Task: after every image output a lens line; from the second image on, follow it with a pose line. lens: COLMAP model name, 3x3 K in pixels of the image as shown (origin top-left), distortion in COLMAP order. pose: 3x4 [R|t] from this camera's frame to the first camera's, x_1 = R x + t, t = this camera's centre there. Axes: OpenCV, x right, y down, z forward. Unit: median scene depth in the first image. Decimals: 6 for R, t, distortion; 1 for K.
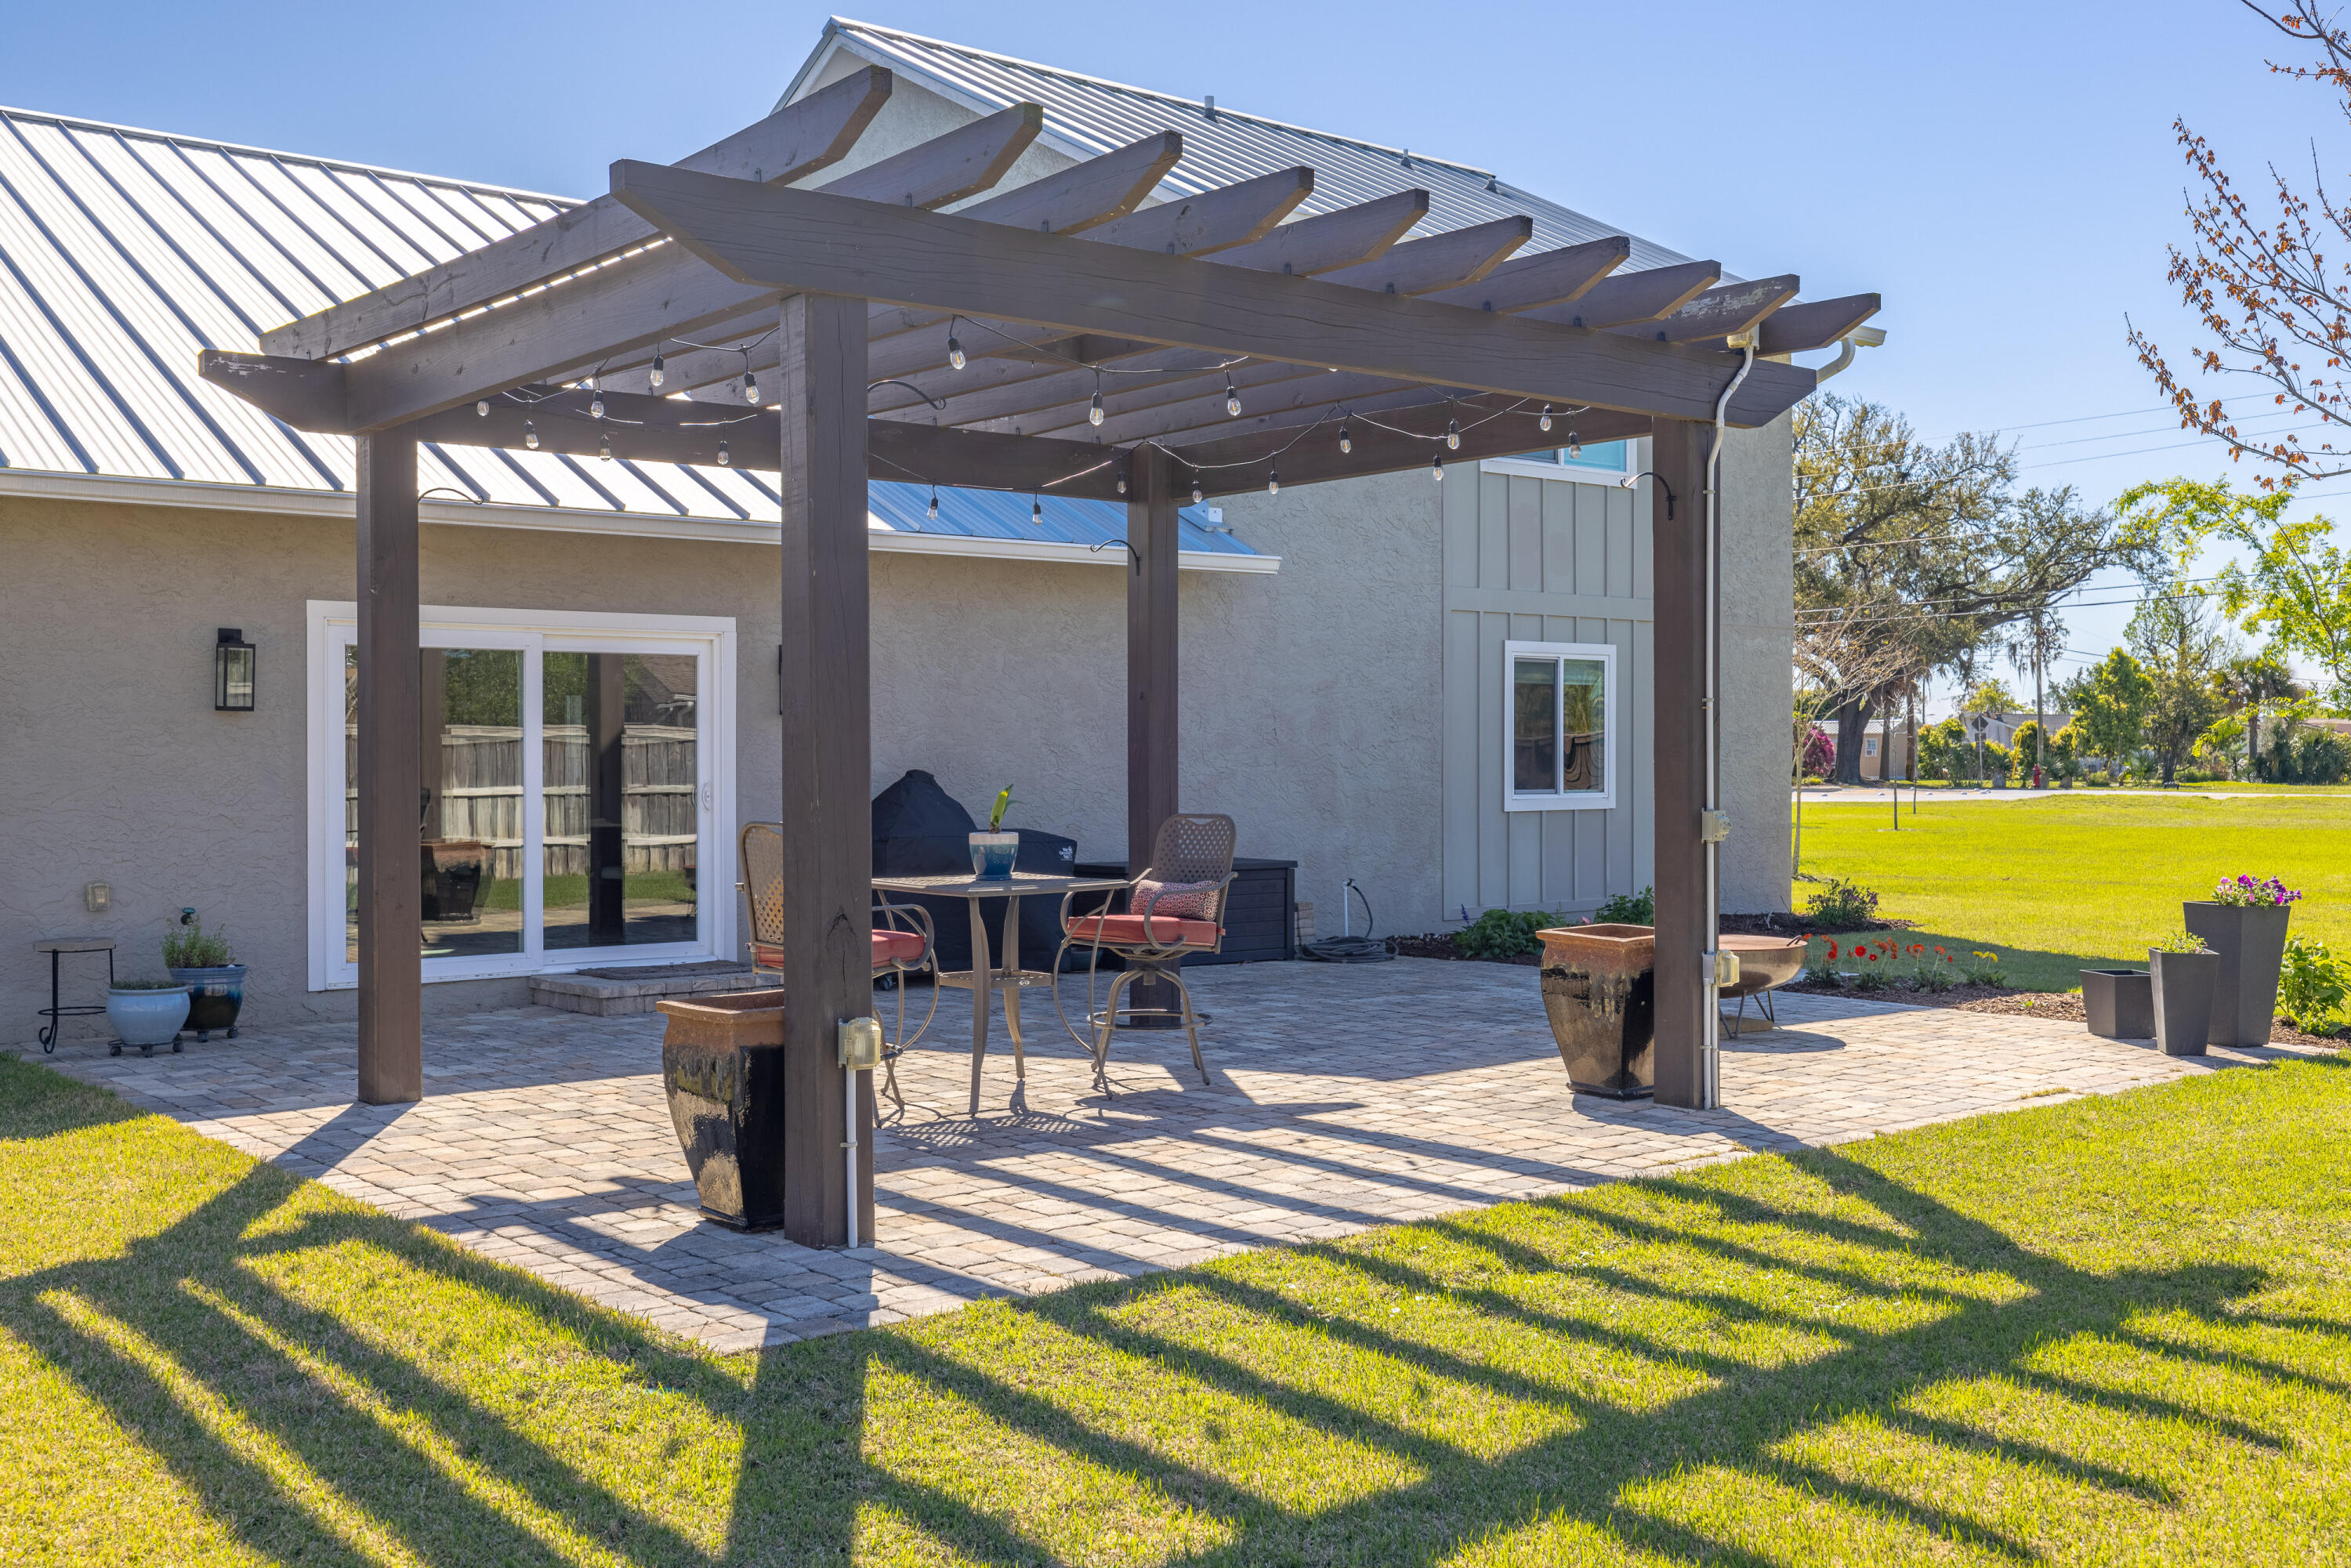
lens RADIAL K [[2278.5, 0, 1185.2], [0, 2278.5, 780.6], [0, 0, 1]] dist [-0.003066, 0.000000]
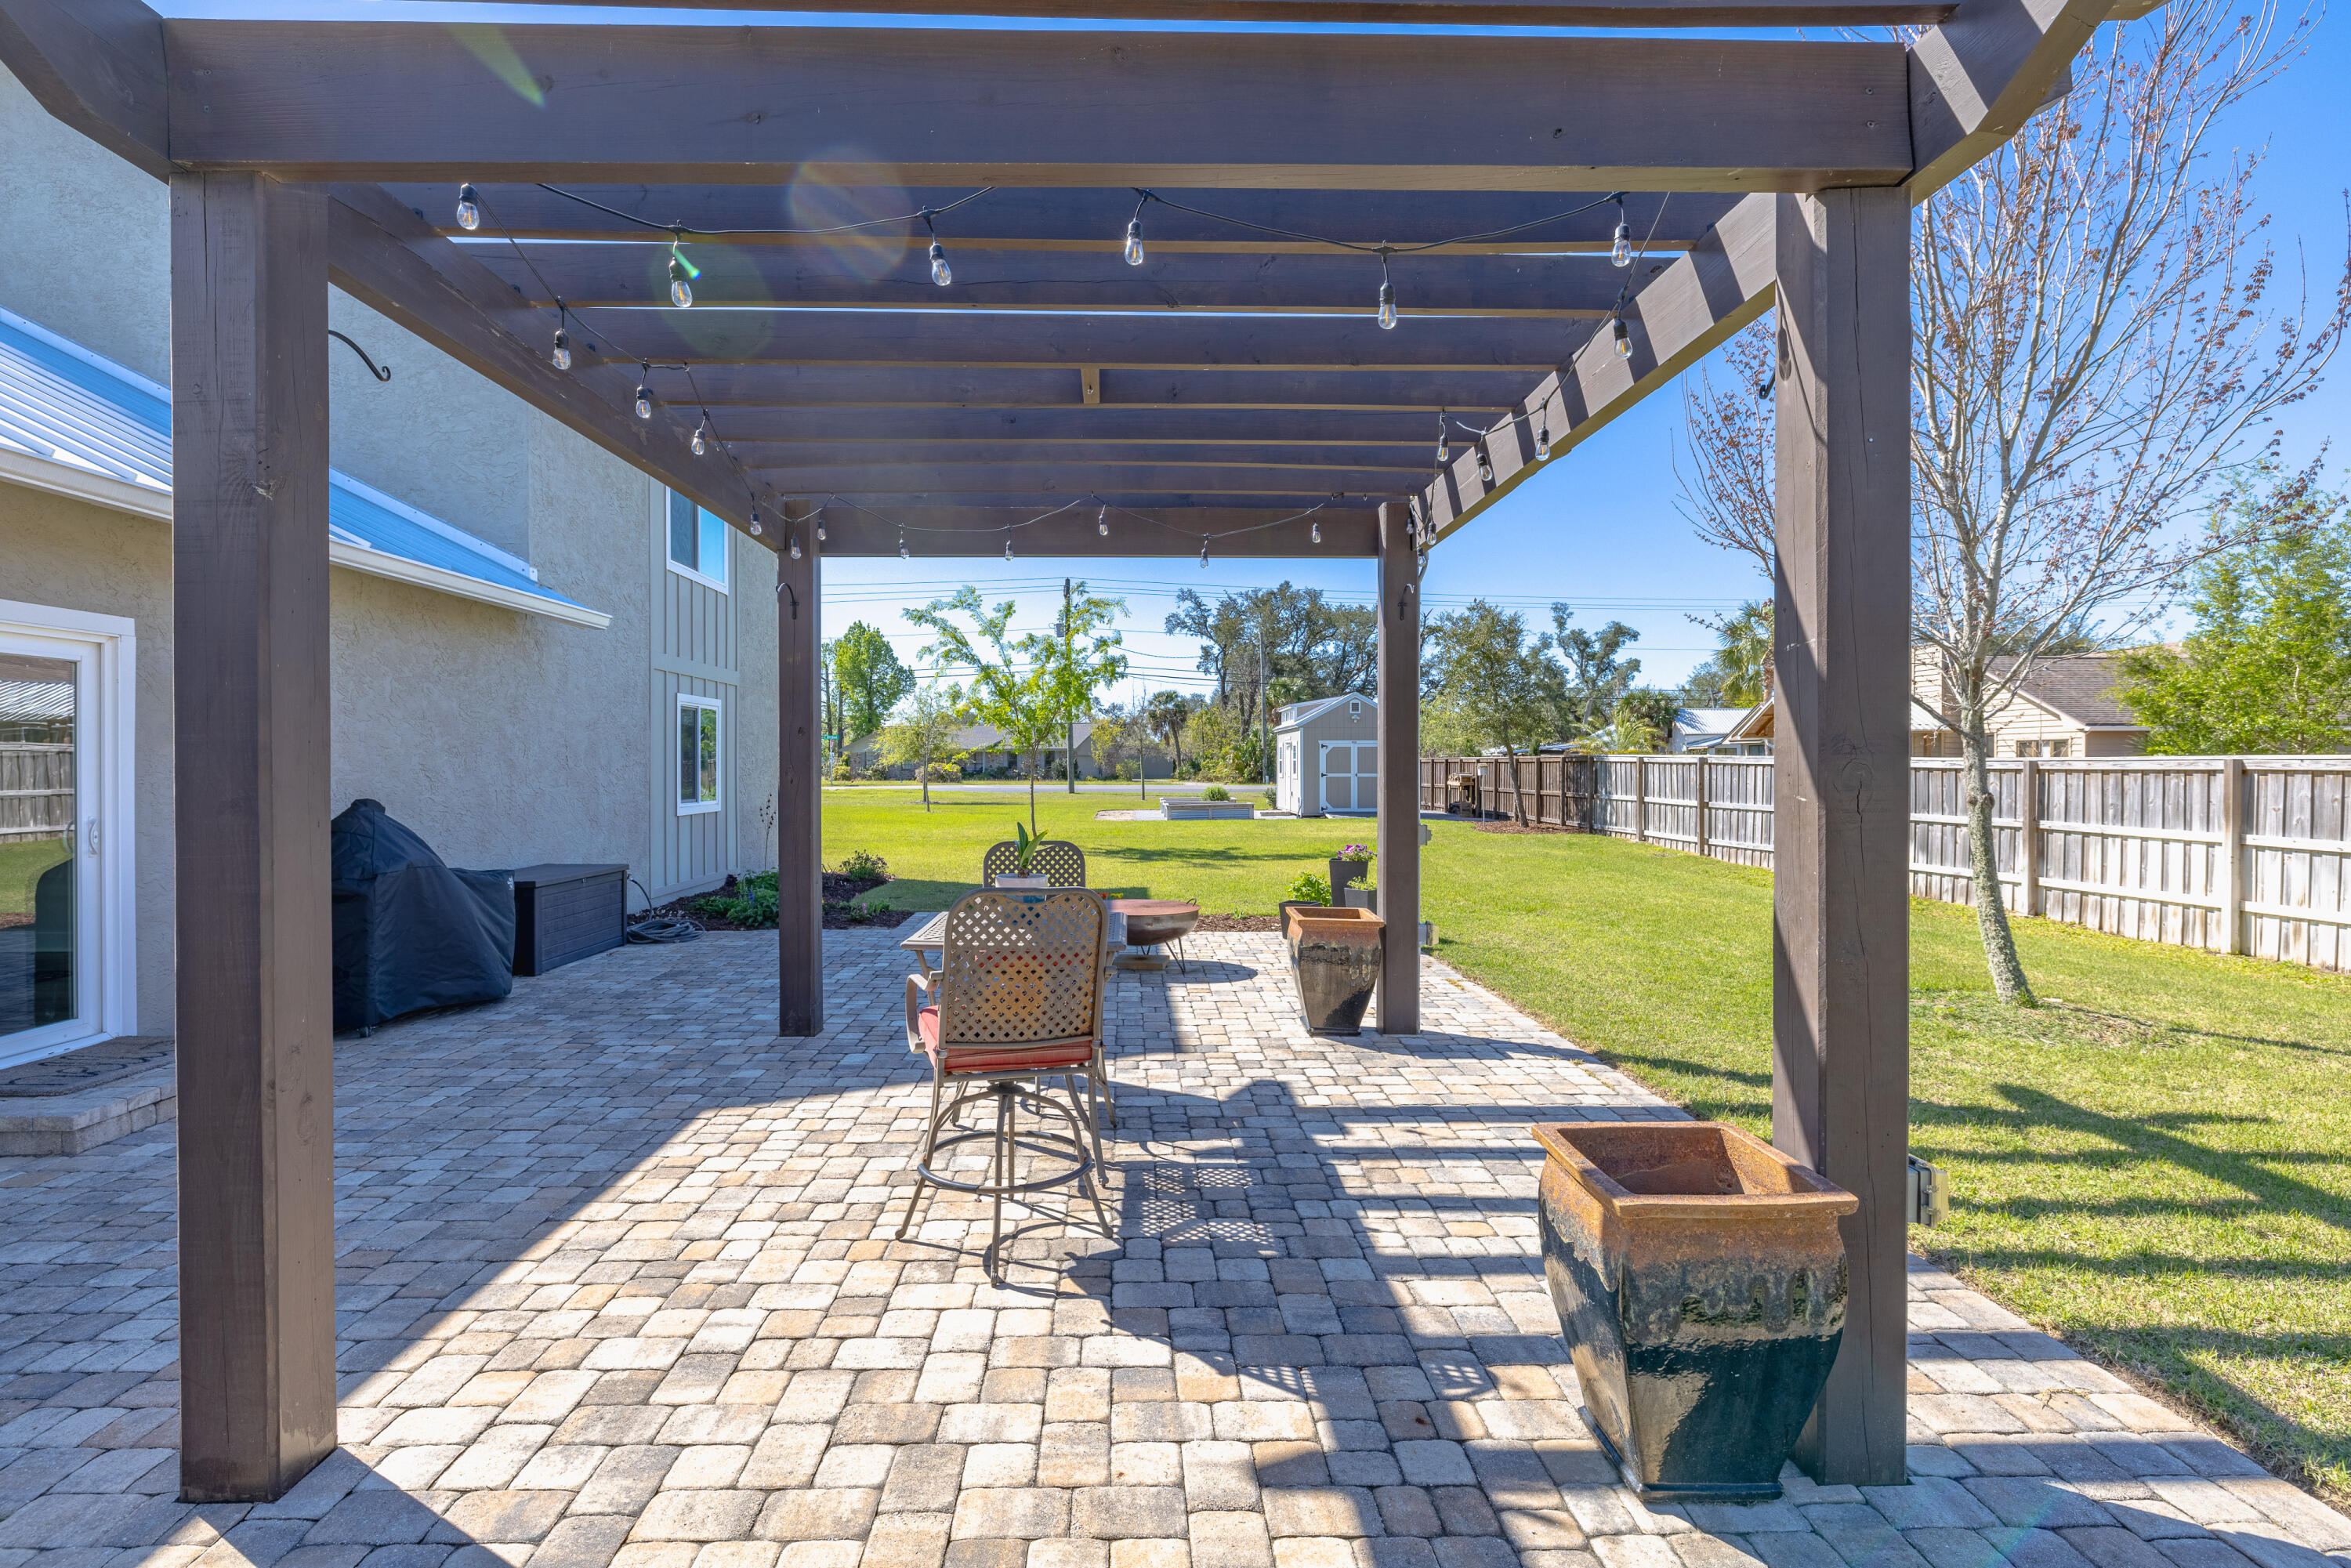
lens RADIAL K [[1122.1, 0, 1136.5], [0, 1122.1, 769.7], [0, 0, 1]] dist [-0.011132, -0.000149]
pose [[0.624160, 0.001268, 0.781295, -0.253444], [0.004403, 0.999977, -0.005140, -0.011633], [-0.781284, 0.006648, 0.624140, 0.411893]]
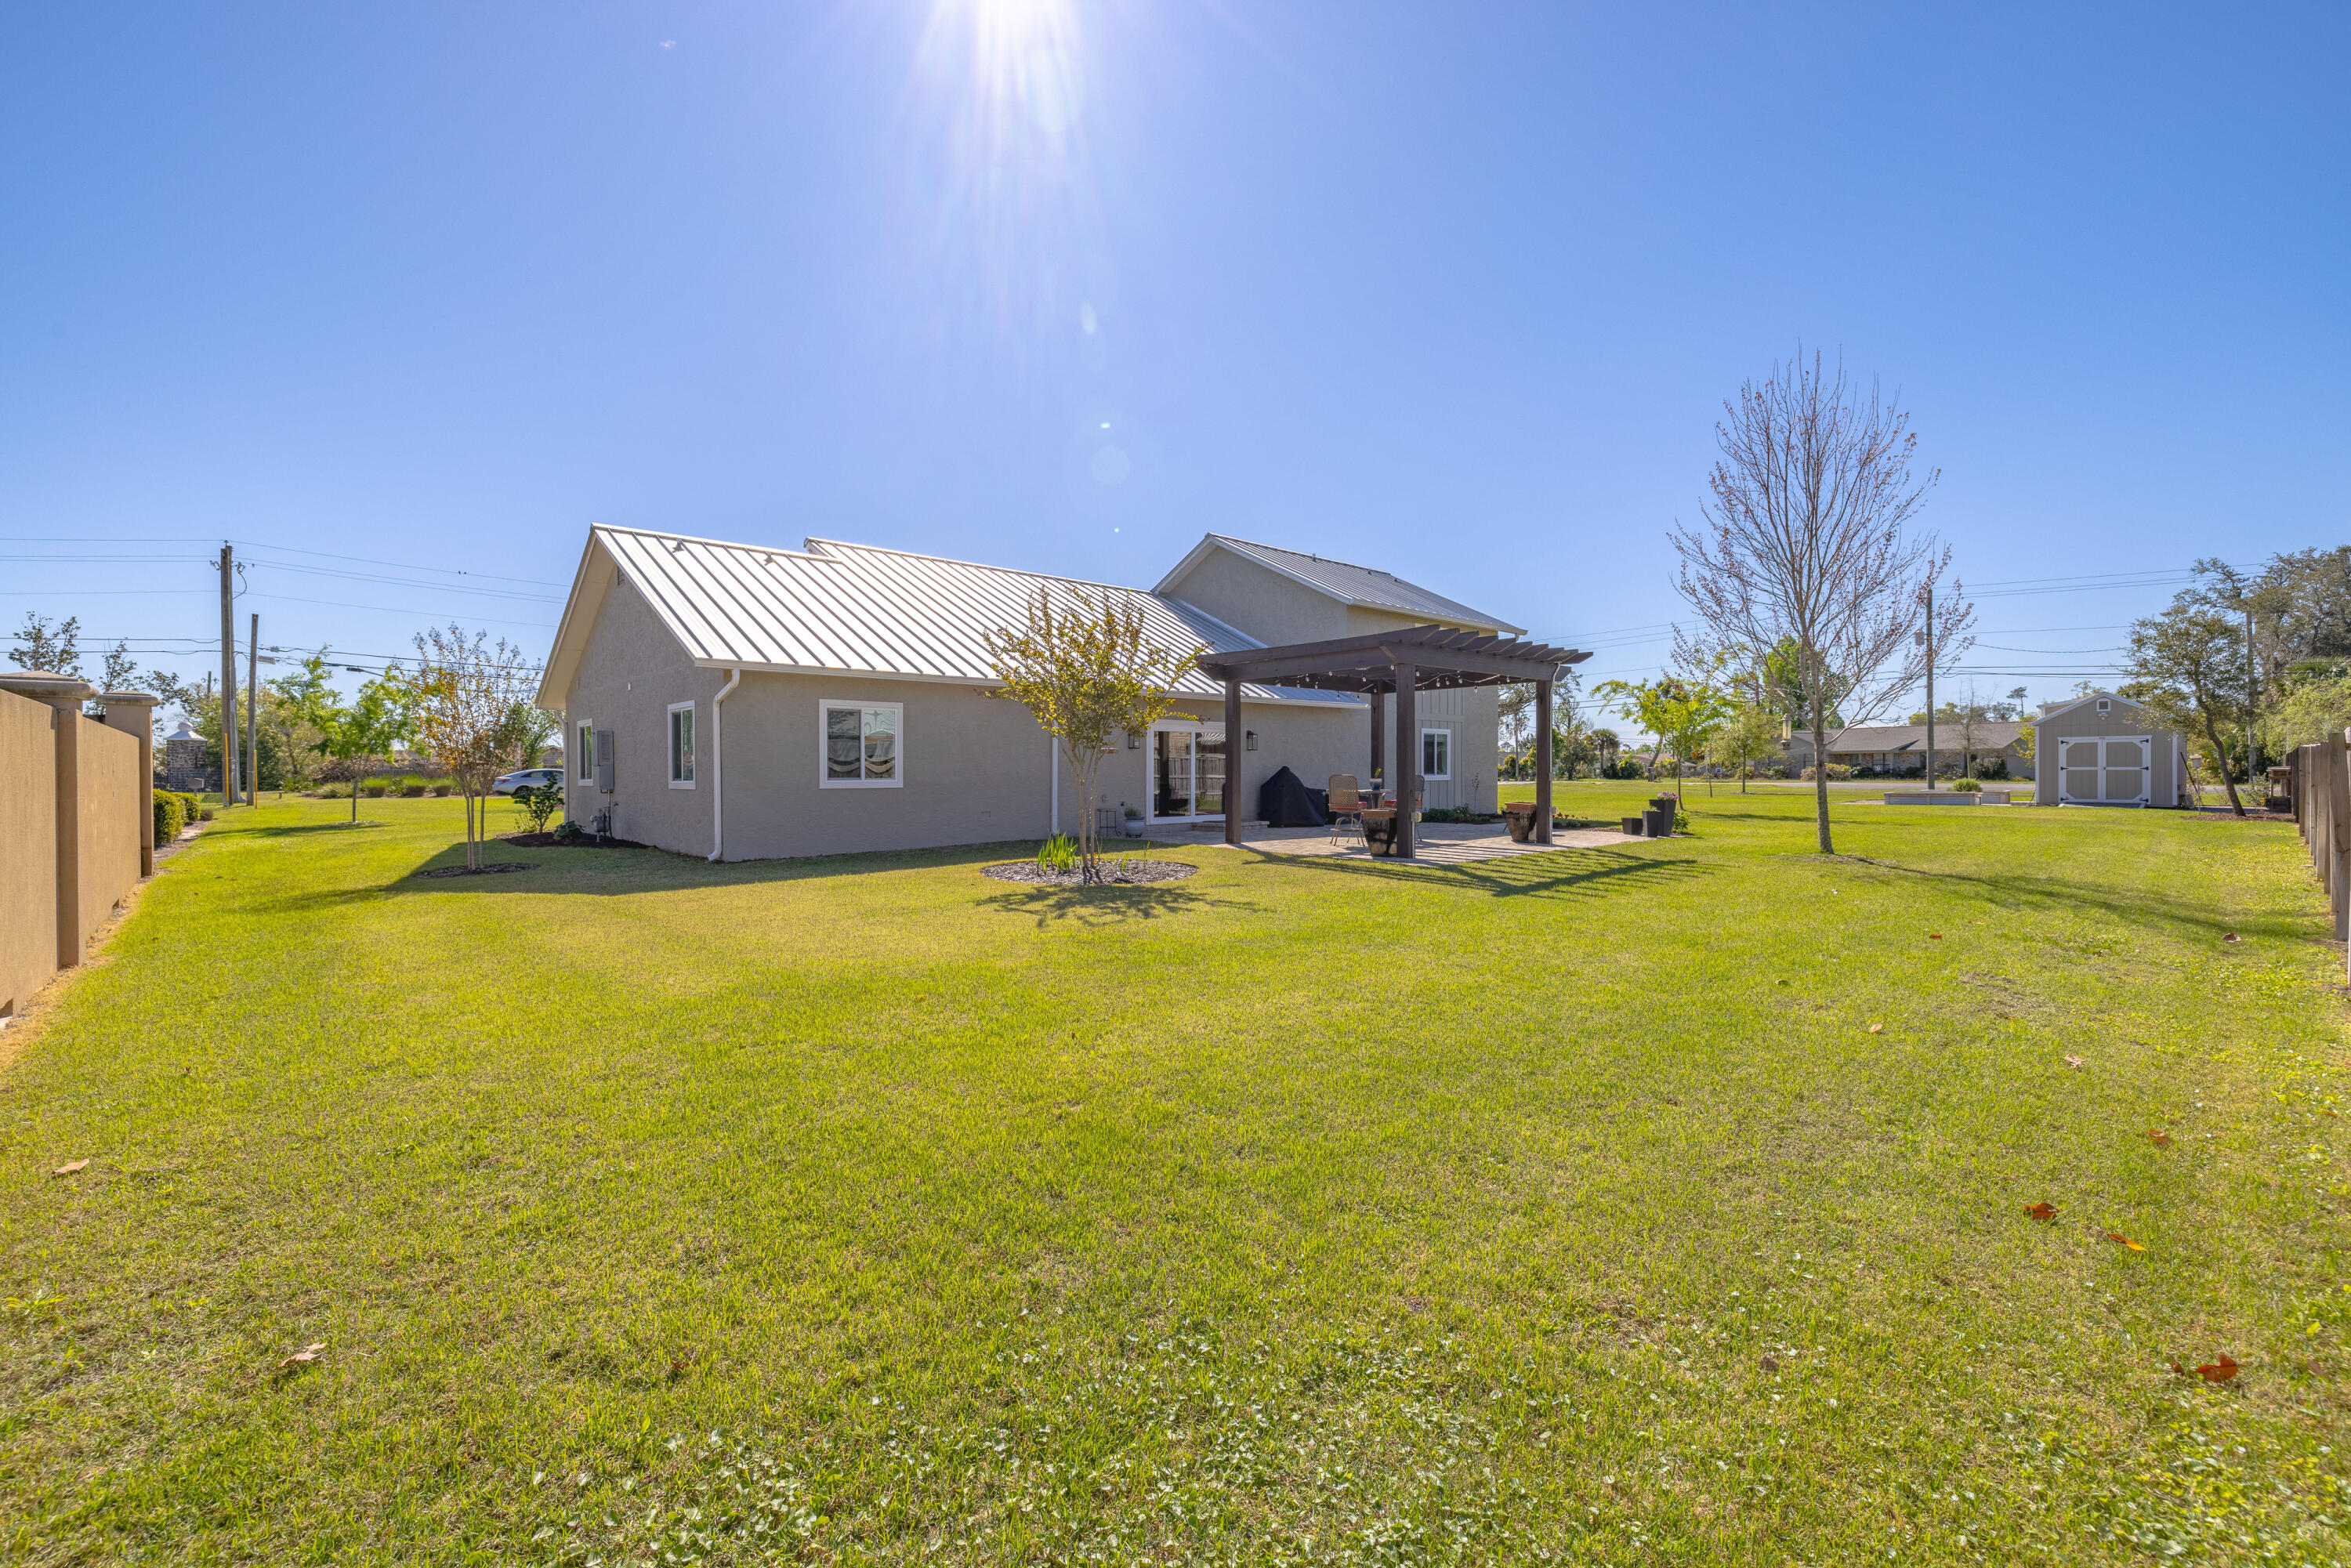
lens RADIAL K [[989.7, 0, 1170.0], [0, 989.7, 777.1], [0, 0, 1]] dist [0.014185, 0.000089]
pose [[0.999116, 0.003158, 0.041918, -0.326776], [-0.003048, 0.999992, -0.002688, 0.016012], [-0.041926, 0.002558, 0.999117, -0.474746]]
